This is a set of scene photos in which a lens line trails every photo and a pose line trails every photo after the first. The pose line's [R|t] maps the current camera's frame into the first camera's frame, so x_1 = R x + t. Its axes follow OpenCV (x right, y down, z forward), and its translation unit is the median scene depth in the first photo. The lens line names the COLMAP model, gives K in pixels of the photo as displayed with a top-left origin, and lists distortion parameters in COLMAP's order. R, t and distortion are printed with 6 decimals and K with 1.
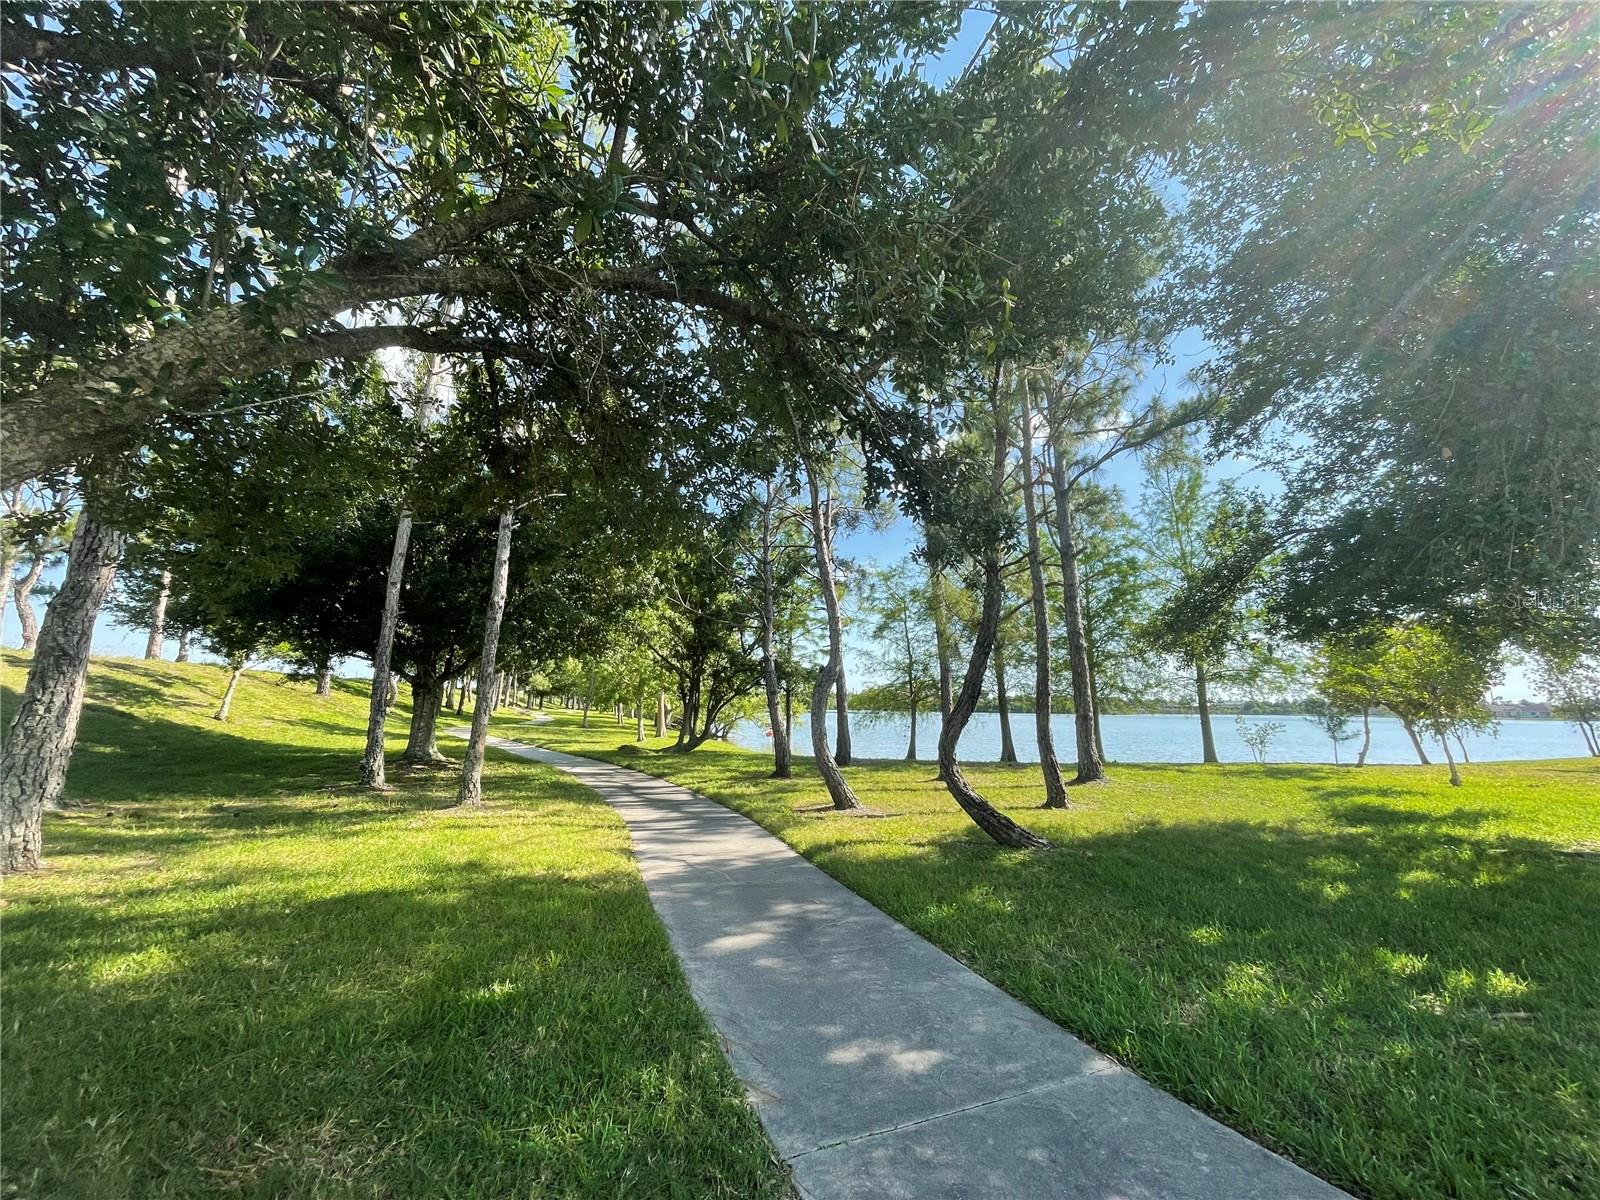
lens RADIAL K [[682.1, 0, 780.8], [0, 682.1, 591.3], [0, 0, 1]] dist [-0.000443, -0.001131]
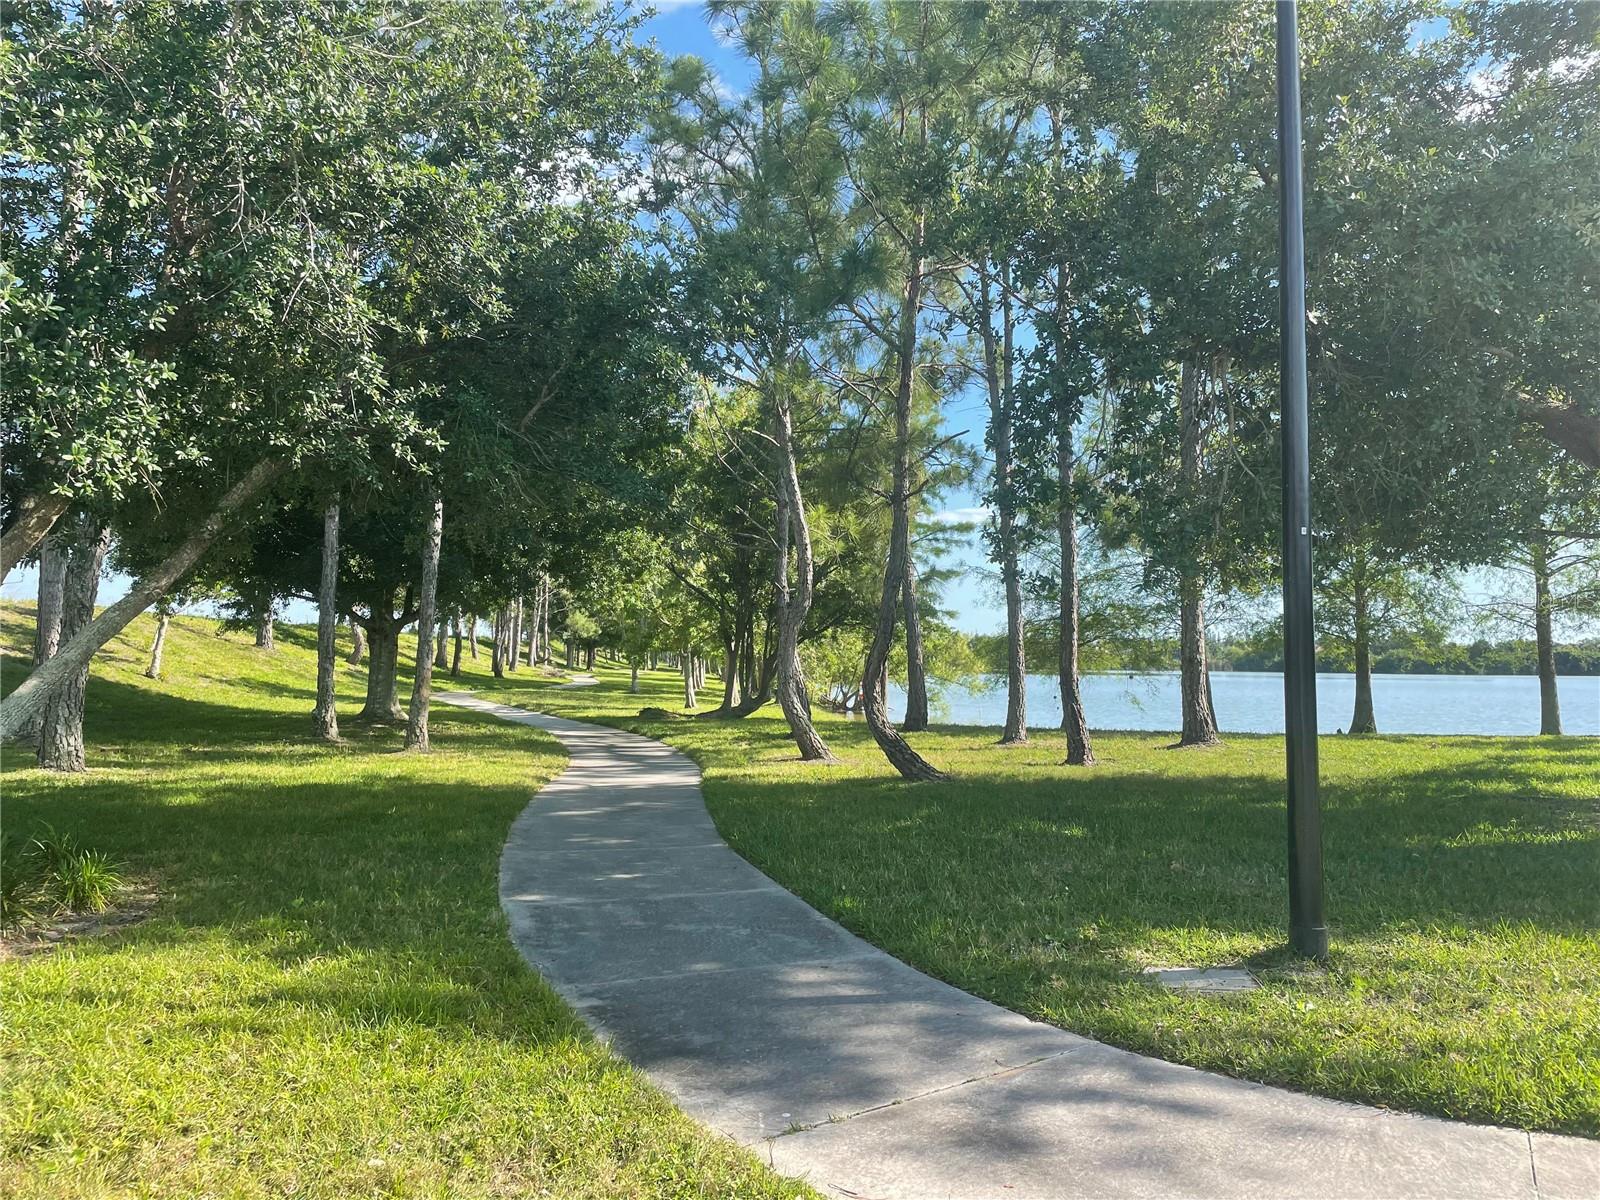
lens RADIAL K [[1486.8, 0, 848.5], [0, 1486.8, 599.1], [0, 0, 1]] dist [0.121756, -0.233683]
pose [[0.977522, -0.018467, -0.210025, 0.526933], [0.043113, 0.992615, 0.113384, -0.103507], [0.206380, -0.119890, 0.971099, -0.815545]]
